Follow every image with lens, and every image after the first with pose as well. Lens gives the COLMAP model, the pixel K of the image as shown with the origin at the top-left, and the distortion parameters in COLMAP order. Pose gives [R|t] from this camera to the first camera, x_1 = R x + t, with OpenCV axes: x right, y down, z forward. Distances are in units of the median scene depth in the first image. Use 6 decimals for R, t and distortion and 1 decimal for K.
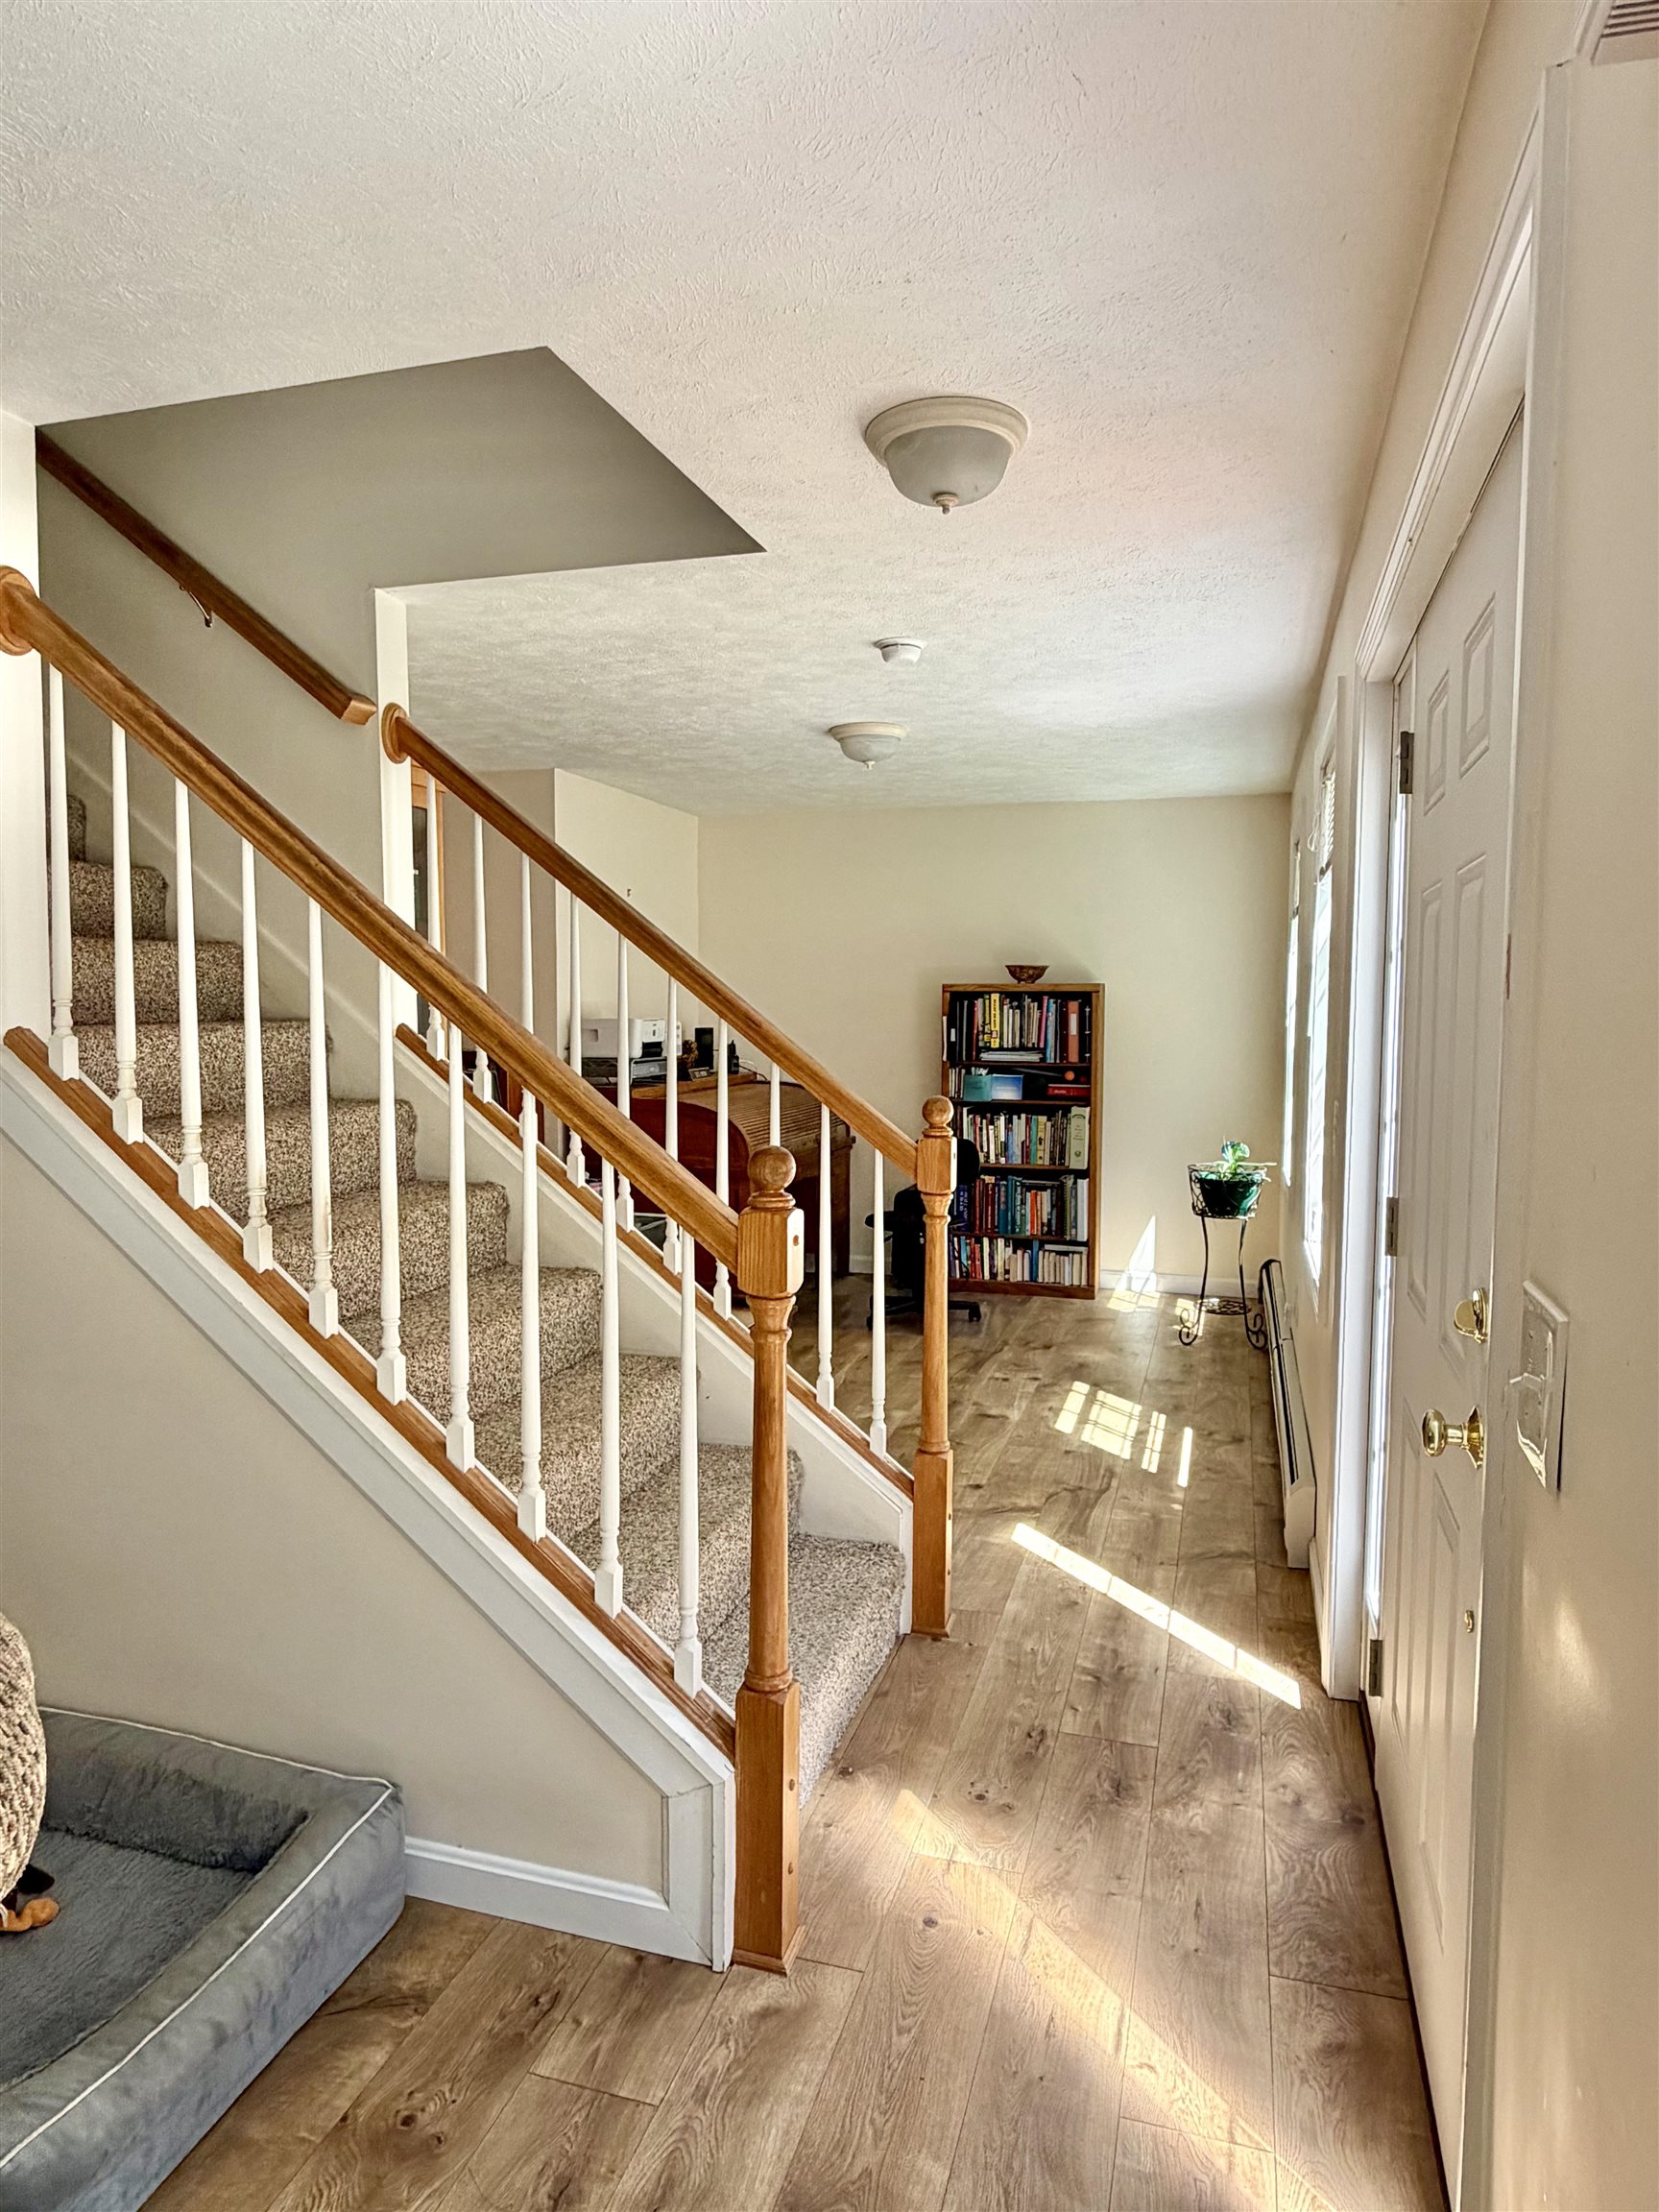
lens RADIAL K [[1364.1, 0, 828.0], [0, 1364.1, 1103.4], [0, 0, 1]] dist [-0.001928, 0.000020]
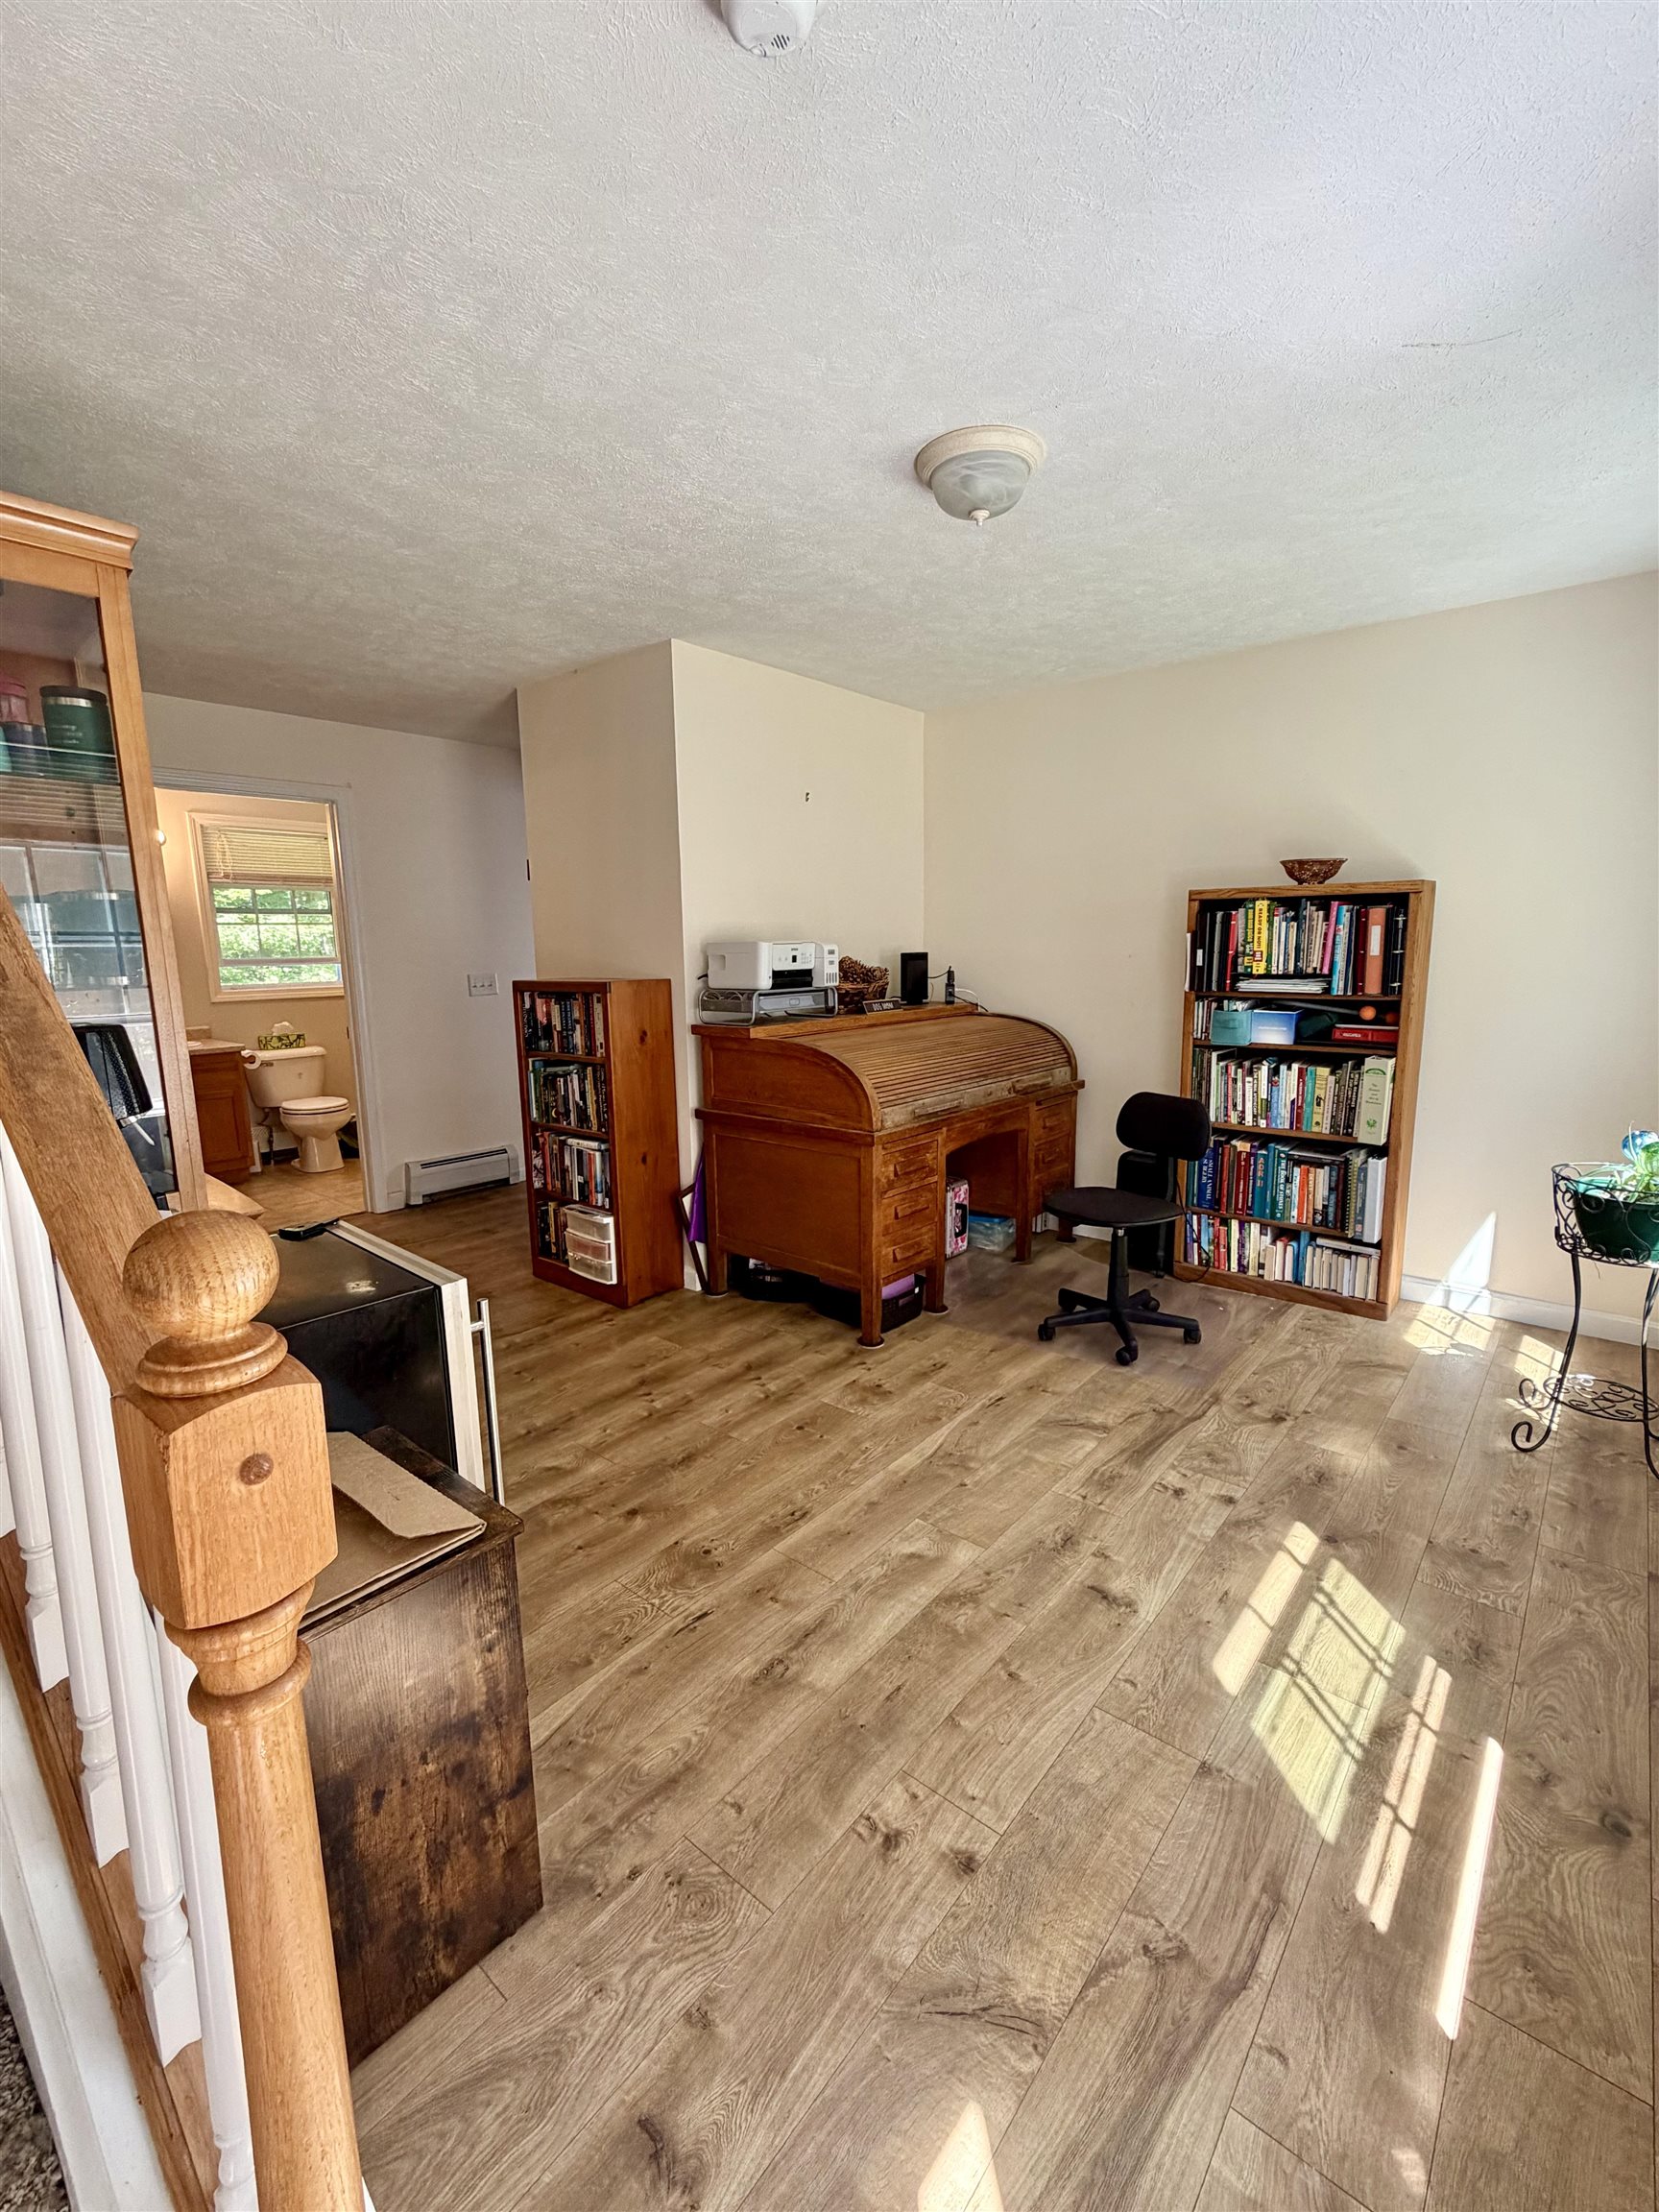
lens RADIAL K [[961.9, 0, 828.1], [0, 961.9, 1107.9], [0, 0, 1]] dist [0.002286, -0.000799]
pose [[0.919848, 0.049674, -0.389117, 0.116296], [-0.009491, 0.994478, 0.104518, -0.021124], [0.392160, -0.092448, 0.915240, 0.424050]]
